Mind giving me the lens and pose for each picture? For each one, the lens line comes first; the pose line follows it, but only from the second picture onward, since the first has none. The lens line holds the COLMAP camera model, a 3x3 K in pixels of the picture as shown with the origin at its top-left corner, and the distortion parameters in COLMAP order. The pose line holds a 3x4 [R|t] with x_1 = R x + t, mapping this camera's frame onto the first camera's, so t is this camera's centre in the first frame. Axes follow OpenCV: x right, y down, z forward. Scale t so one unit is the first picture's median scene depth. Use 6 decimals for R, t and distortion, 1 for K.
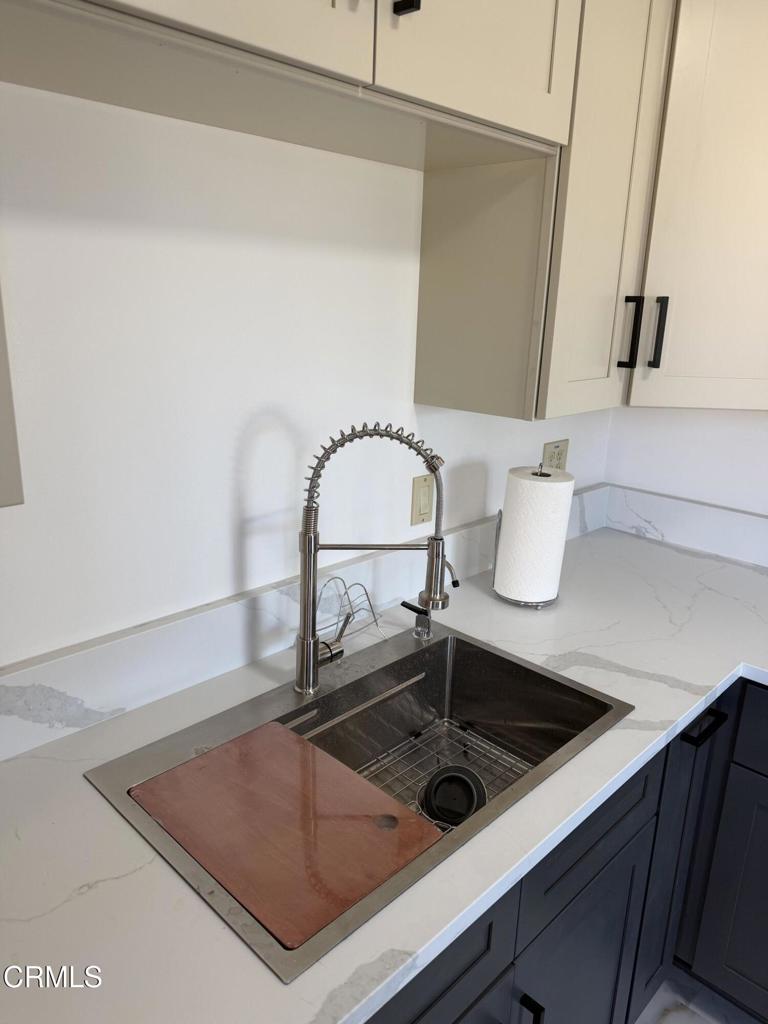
lens RADIAL K [[730.4, 0, 380.9], [0, 730.4, 516.6], [0, 0, 1]] dist [0.042258, -0.052042]
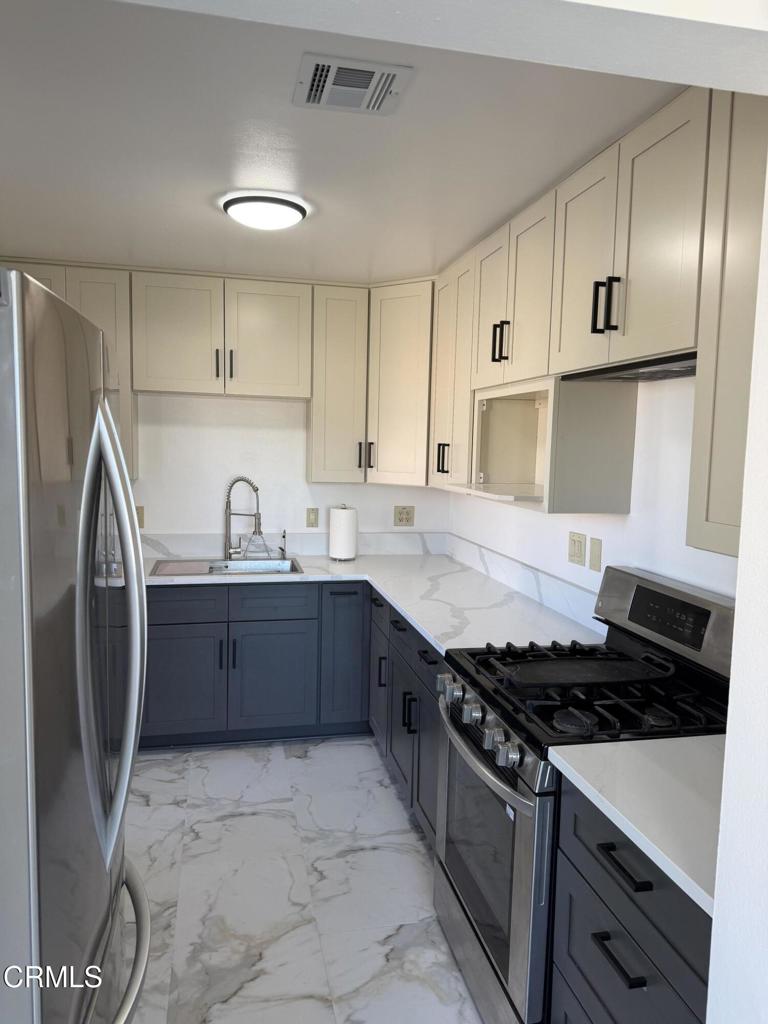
lens RADIAL K [[730.4, 0, 385.1], [0, 730.4, 509.5], [0, 0, 1]] dist [0.042258, -0.052042]
pose [[0.839147, 0.046596, -0.541905, 2.312351], [-0.156632, 0.974819, -0.158726, 0.441069], [0.520863, 0.218074, 0.825315, -1.395154]]
